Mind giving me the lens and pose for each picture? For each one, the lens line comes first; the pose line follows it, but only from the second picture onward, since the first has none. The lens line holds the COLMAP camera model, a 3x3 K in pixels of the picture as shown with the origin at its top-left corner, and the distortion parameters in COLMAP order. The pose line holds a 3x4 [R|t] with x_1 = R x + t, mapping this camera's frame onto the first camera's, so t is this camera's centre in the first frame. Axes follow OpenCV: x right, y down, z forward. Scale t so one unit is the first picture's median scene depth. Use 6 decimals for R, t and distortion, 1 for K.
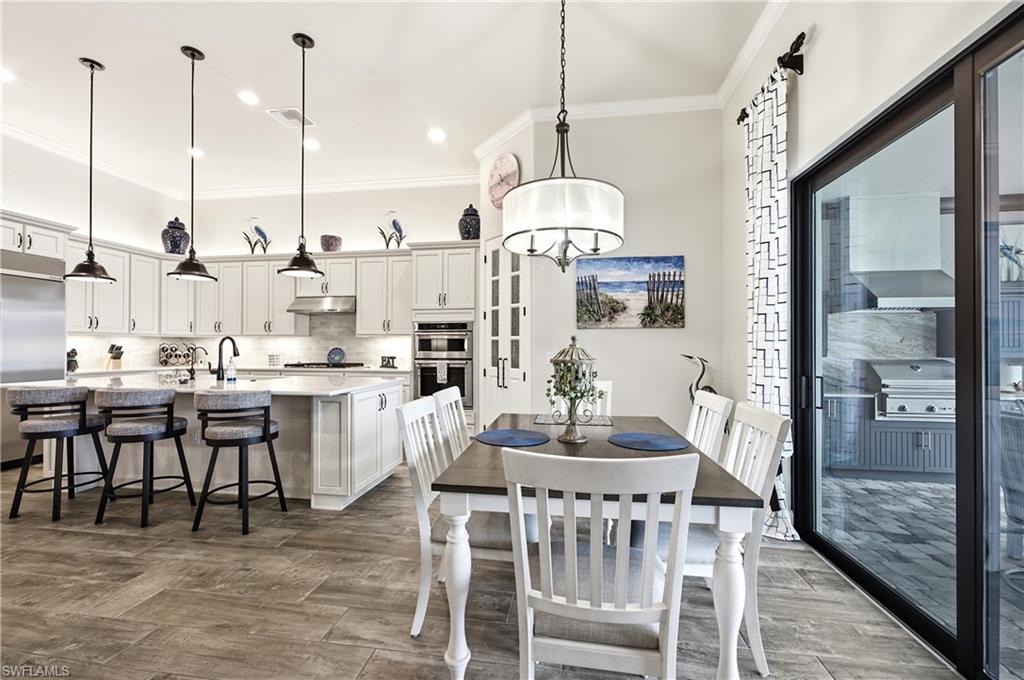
lens RADIAL K [[409.5, 0, 520.6], [0, 409.5, 344.4], [0, 0, 1]] dist [0.017357, -0.000252]
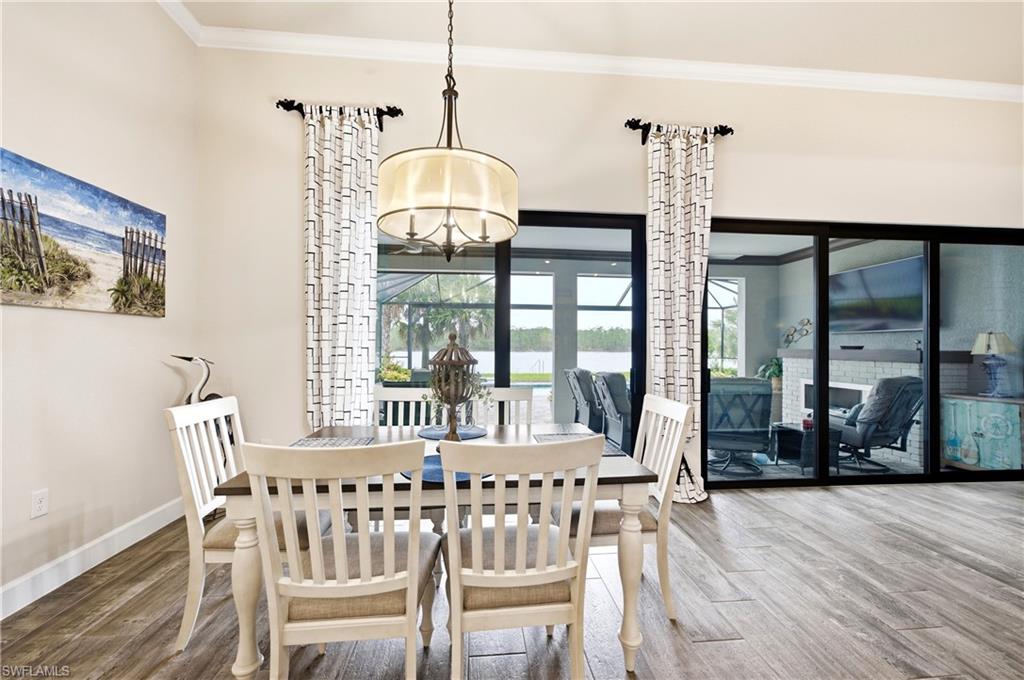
lens RADIAL K [[409.5, 0, 520.6], [0, 409.5, 344.4], [0, 0, 1]] dist [0.017357, -0.000252]
pose [[-0.267935, -0.006347, 0.963416, -0.453839], [-0.015720, 0.999874, 0.002215, -0.004630], [-0.963309, -0.014552, -0.268001, 0.585641]]
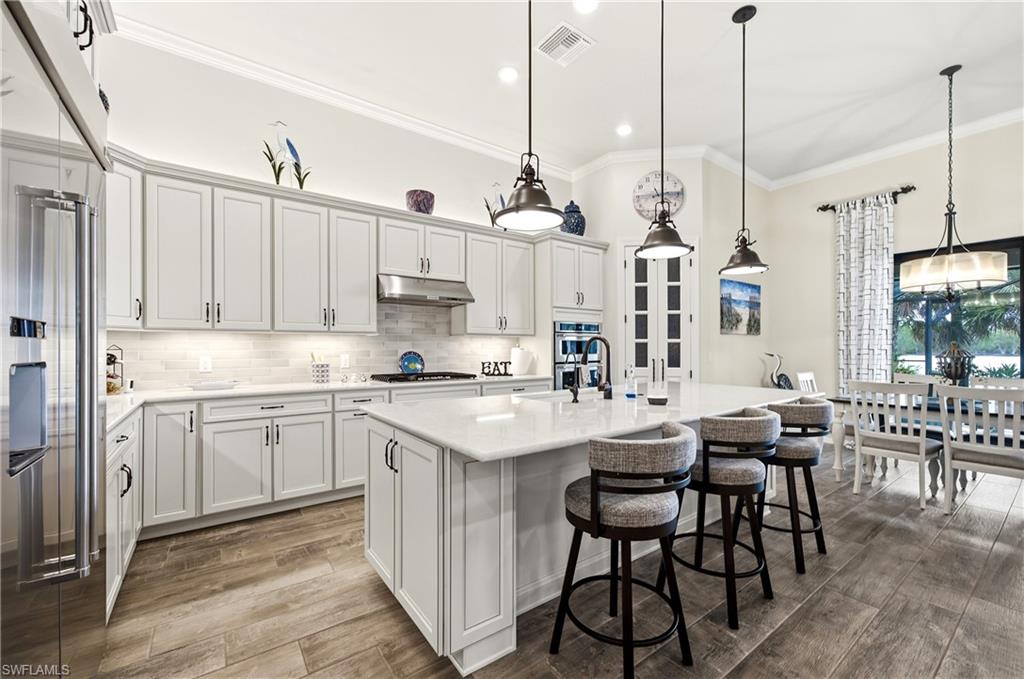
lens RADIAL K [[409.5, 0, 520.6], [0, 409.5, 343.9], [0, 0, 1]] dist [0.017357, -0.000252]
pose [[0.695409, 0.001037, 0.718614, -1.248352], [-0.000319, 0.999999, -0.001134, -0.006163], [-0.718615, 0.000559, 0.695408, 0.581201]]
